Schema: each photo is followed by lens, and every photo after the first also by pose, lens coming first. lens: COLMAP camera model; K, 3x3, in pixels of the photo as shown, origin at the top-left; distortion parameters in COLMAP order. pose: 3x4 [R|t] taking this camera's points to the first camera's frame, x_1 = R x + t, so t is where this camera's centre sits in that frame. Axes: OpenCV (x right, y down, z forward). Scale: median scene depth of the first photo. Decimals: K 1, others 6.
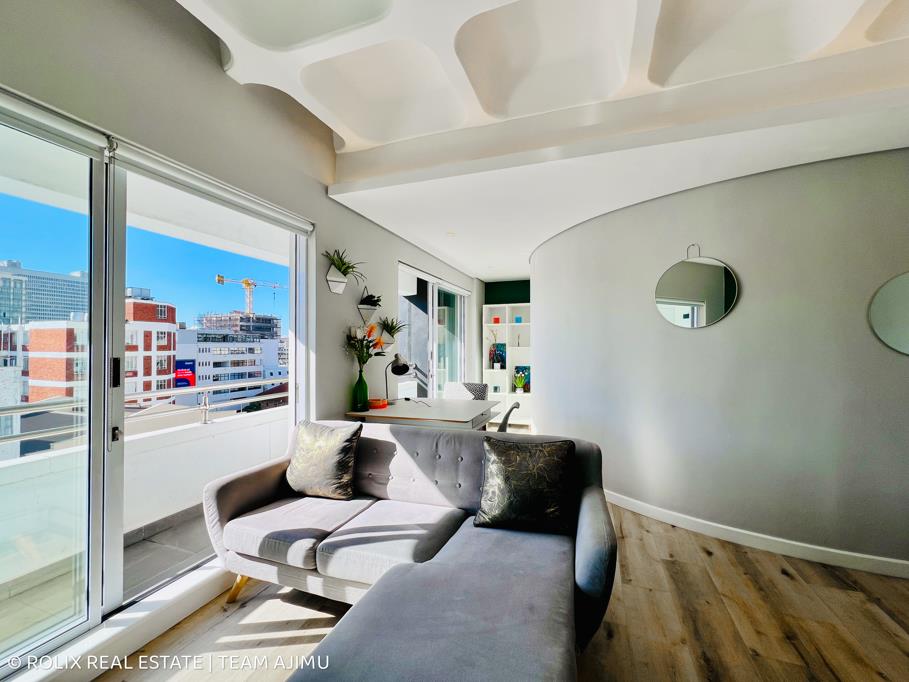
lens RADIAL K [[374.8, 0, 452.8], [0, 374.8, 344.0], [0, 0, 1]] dist [-0.003467, 0.000413]
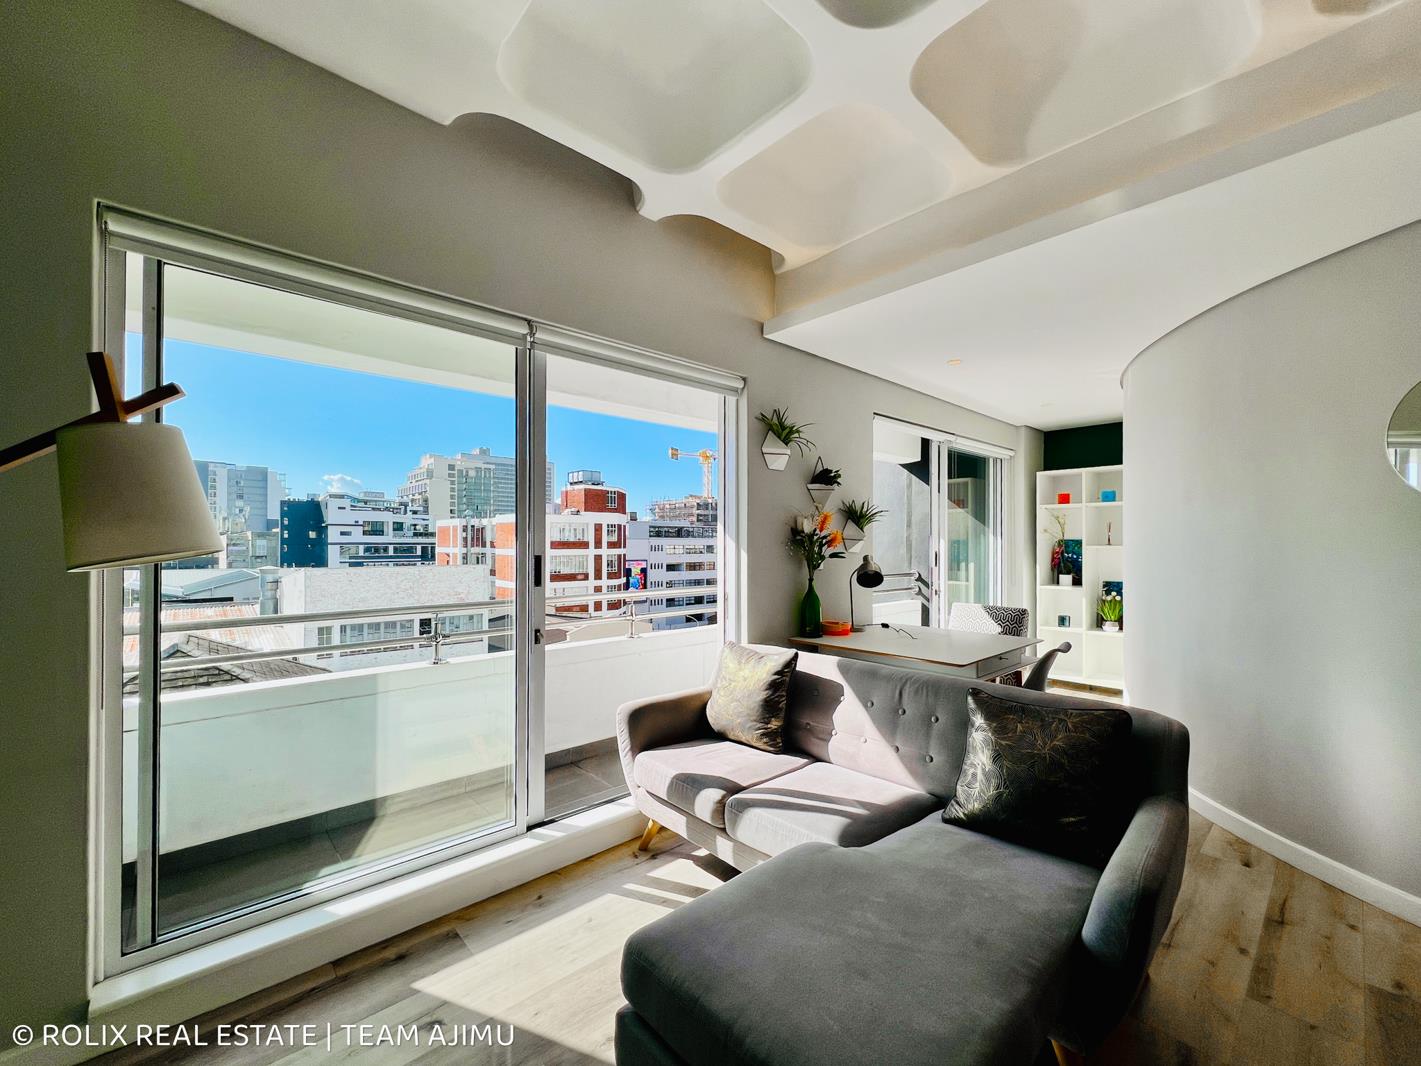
lens RADIAL K [[586.0, 0, 701.3], [0, 586.0, 544.1], [0, 0, 1]] dist [-0.003467, 0.000413]
pose [[0.872334, 0.003643, -0.488897, 0.122494], [-0.000164, 0.999974, 0.007158, -0.001305], [0.488910, -0.006164, 0.872312, -0.056299]]
